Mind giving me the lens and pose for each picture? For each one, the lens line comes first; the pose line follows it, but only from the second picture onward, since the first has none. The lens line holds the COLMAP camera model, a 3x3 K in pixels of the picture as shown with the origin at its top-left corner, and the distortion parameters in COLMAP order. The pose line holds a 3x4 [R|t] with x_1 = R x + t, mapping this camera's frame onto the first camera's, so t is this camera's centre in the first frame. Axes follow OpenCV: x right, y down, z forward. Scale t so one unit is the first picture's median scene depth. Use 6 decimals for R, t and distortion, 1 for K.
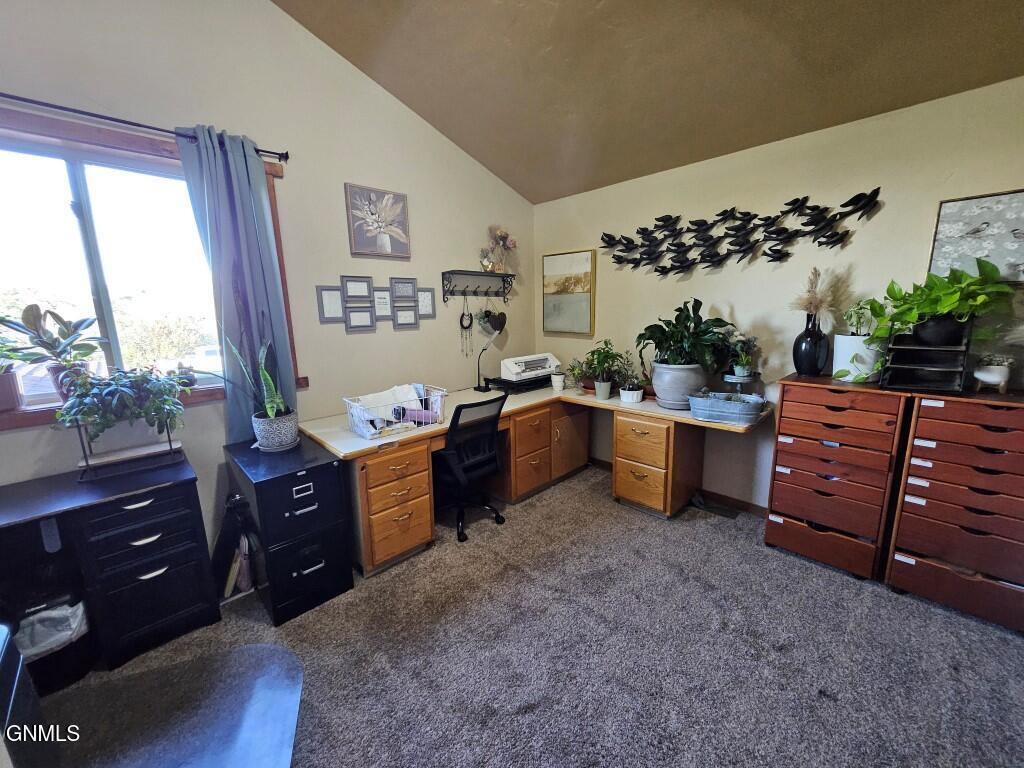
lens RADIAL K [[404.1, 0, 510.3], [0, 404.1, 378.9], [0, 0, 1]] dist [0.001368, 0.000022]
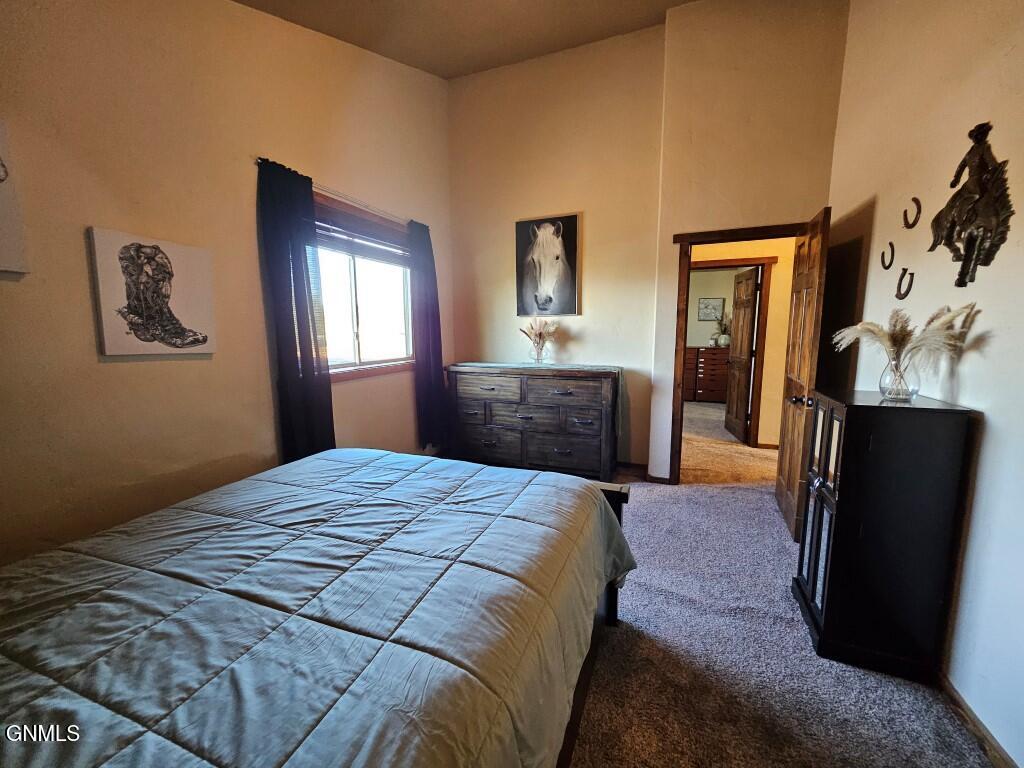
lens RADIAL K [[404.1, 0, 515.7], [0, 404.1, 386.1], [0, 0, 1]] dist [0.001368, 0.000022]
pose [[0.906504, -0.055140, 0.418581, -2.173660], [0.072889, 0.996987, -0.026520, 0.371005], [-0.415857, 0.054550, 0.907792, -1.721453]]
